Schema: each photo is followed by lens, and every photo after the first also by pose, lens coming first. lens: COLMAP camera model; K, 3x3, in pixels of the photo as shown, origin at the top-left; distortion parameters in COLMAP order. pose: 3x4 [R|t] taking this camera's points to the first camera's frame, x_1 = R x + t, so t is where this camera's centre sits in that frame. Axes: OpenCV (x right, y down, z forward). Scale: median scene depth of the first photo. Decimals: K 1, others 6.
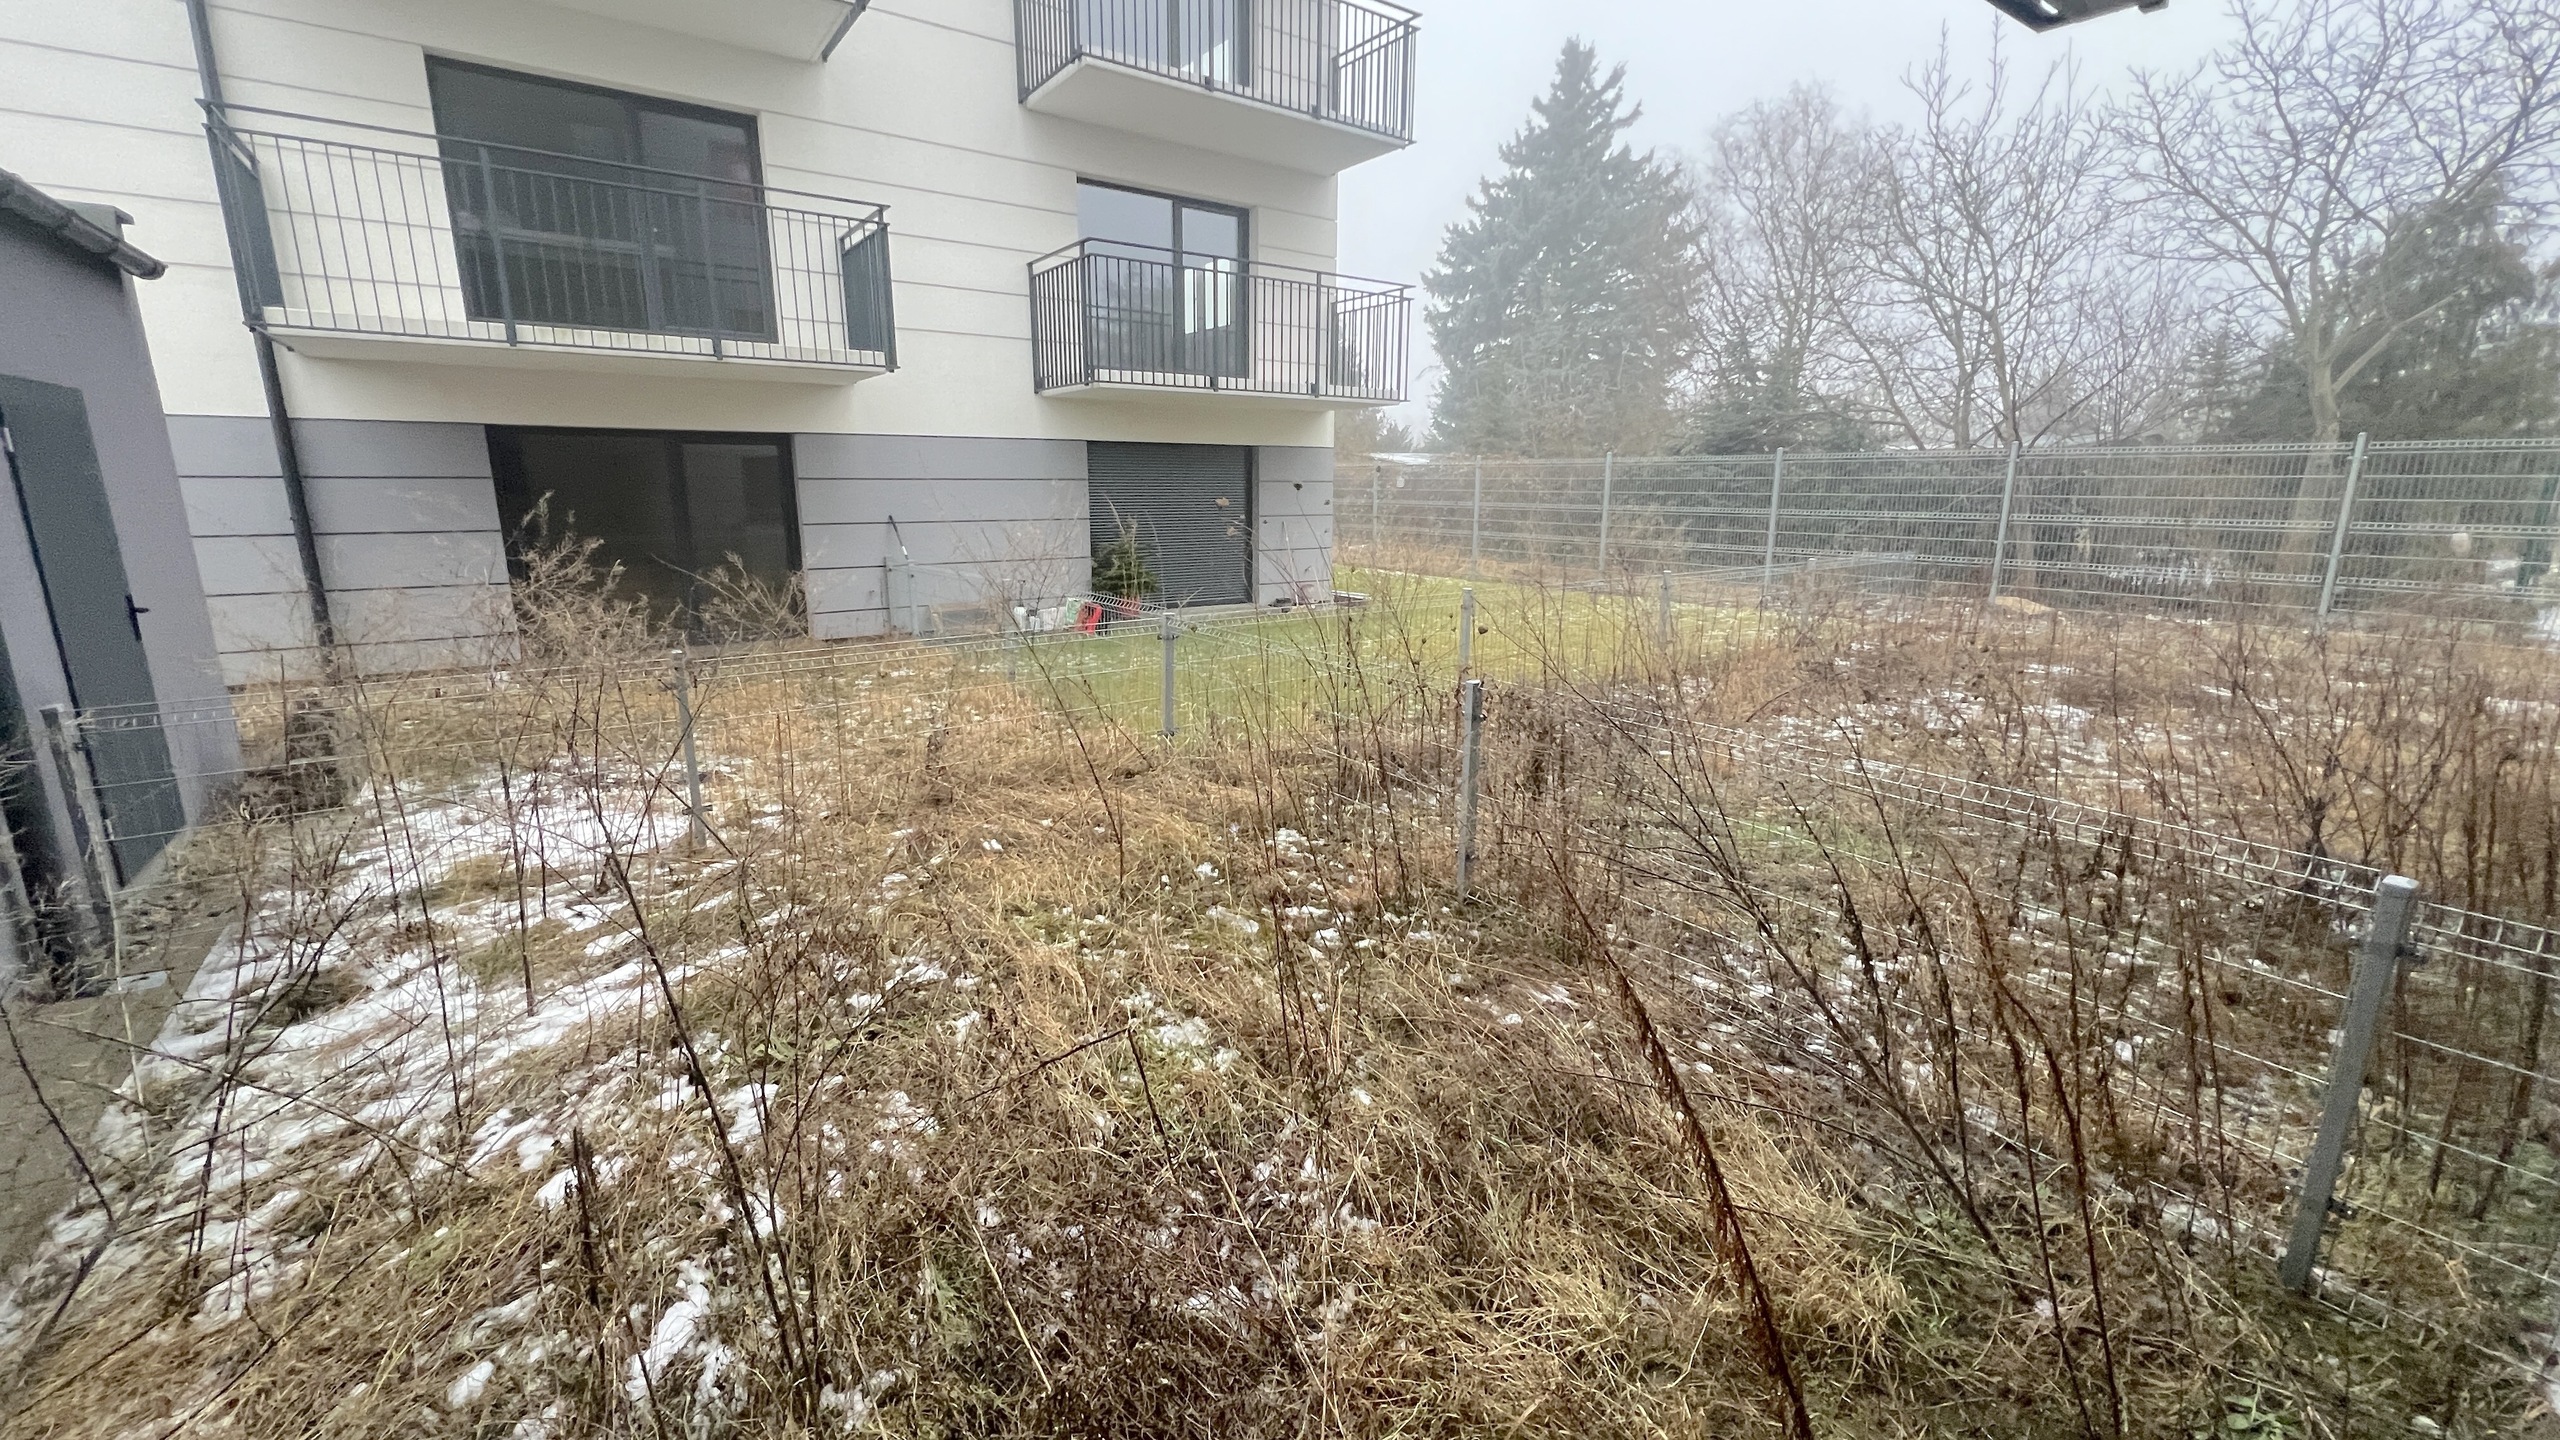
lens RADIAL K [[1016.7, 0, 1273.2], [0, 1016.7, 715.1], [0, 0, 1]] dist [0.000173, -0.000527]
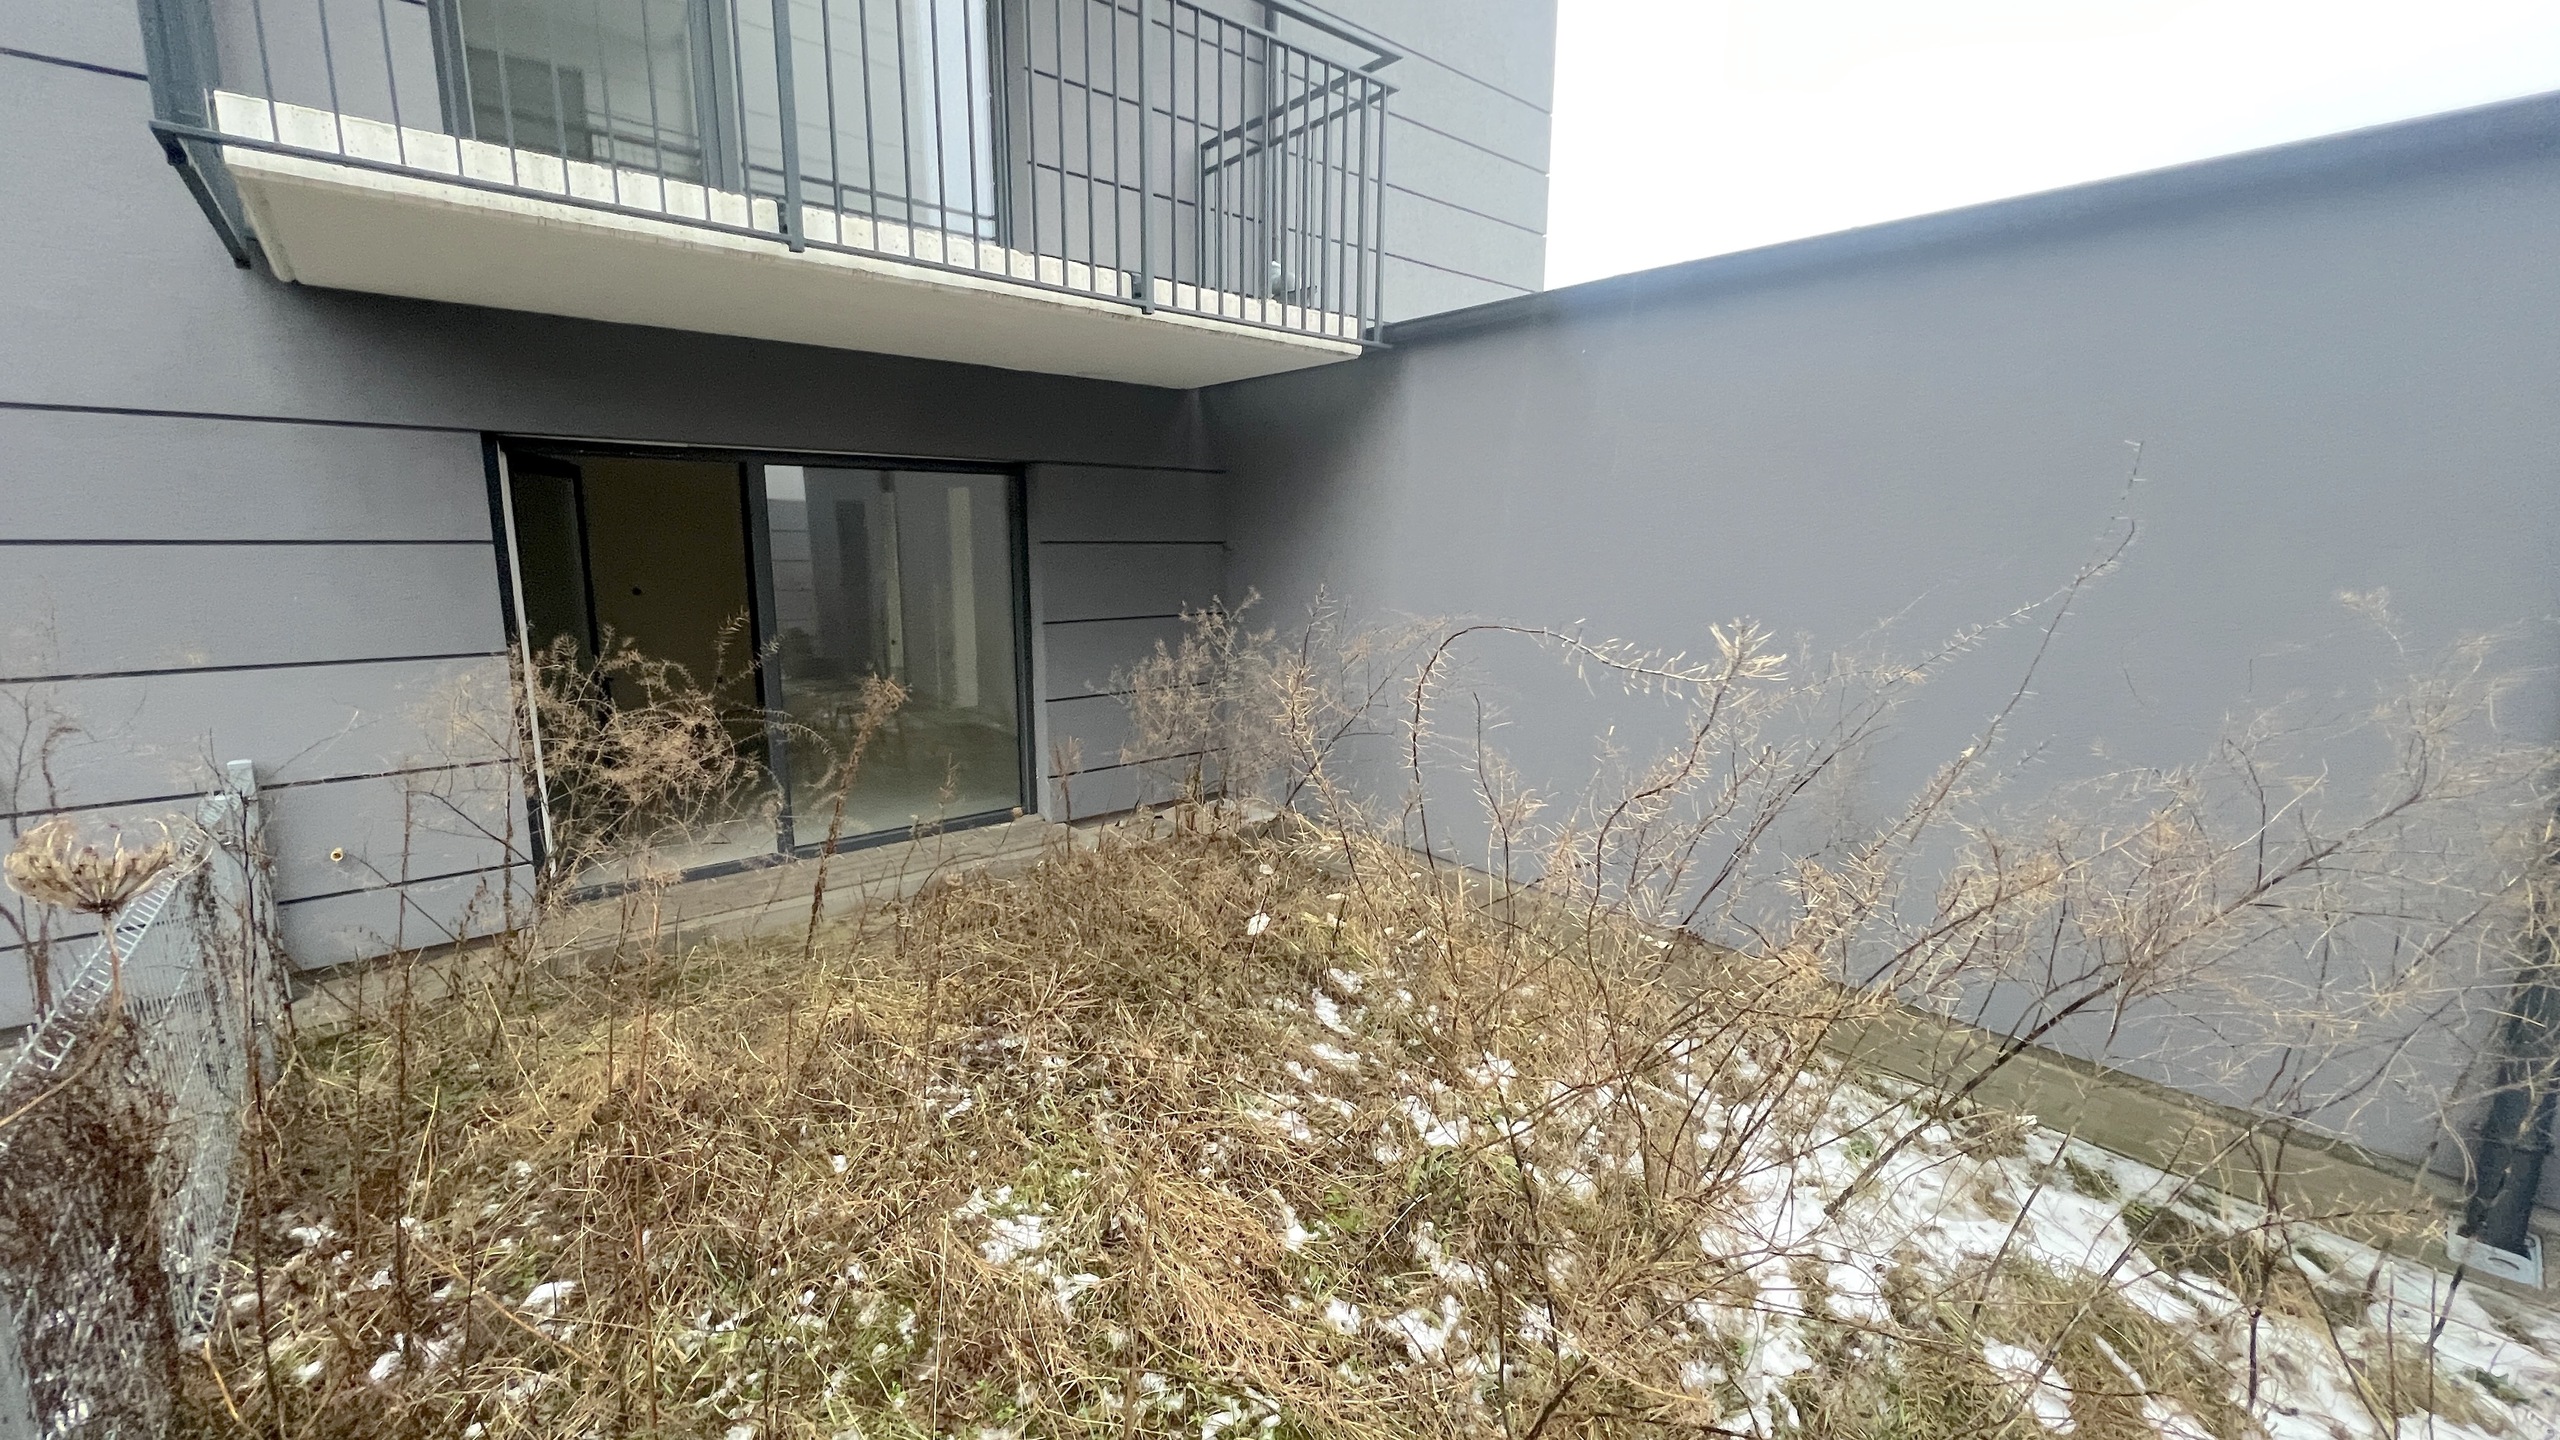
lens RADIAL K [[1016.7, 0, 1273.2], [0, 1016.7, 715.1], [0, 0, 1]] dist [0.000173, -0.000527]
pose [[-0.996371, 0.005468, -0.084936, -0.229600], [-0.028370, 0.919524, 0.392008, -0.391363], [0.080244, 0.392995, -0.916033, 1.621892]]
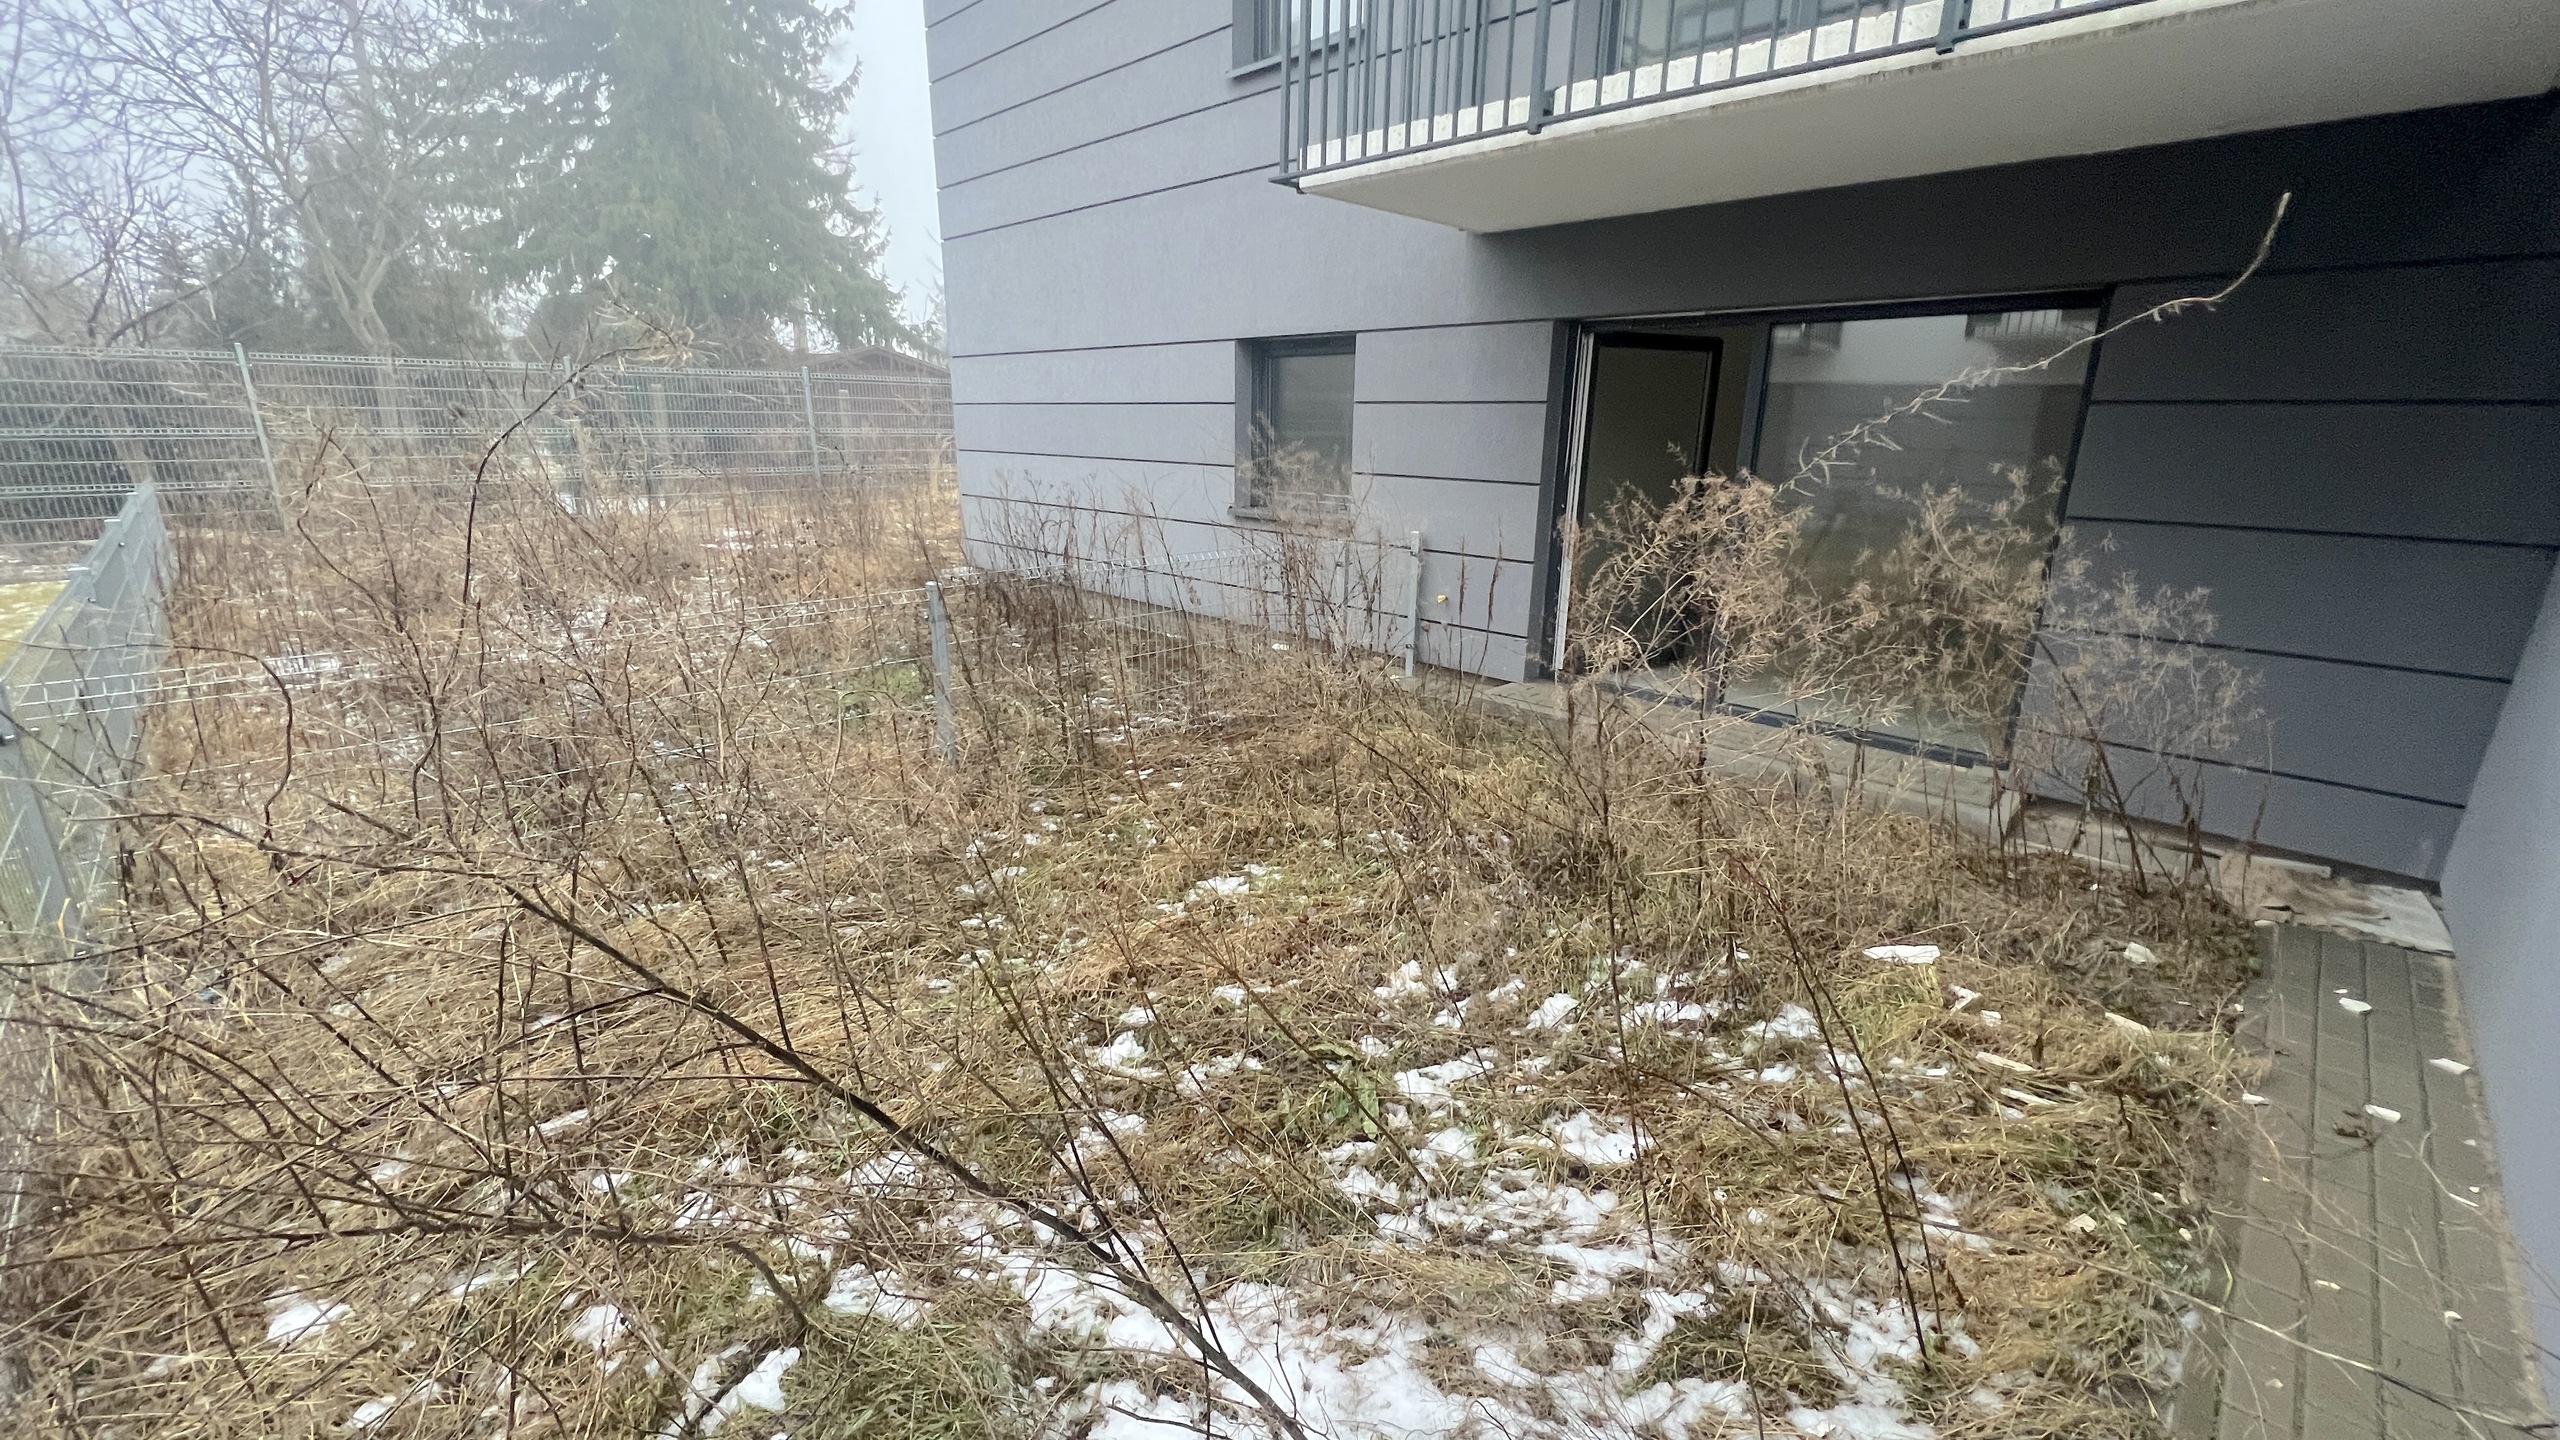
lens RADIAL K [[1016.7, 0, 1273.2], [0, 1016.7, 715.1], [0, 0, 1]] dist [0.000173, -0.000527]
pose [[-0.159000, -0.283609, 0.945666, -1.130471], [0.210230, 0.926158, 0.313105, -0.207037], [-0.964636, 0.248591, -0.087636, 1.023423]]
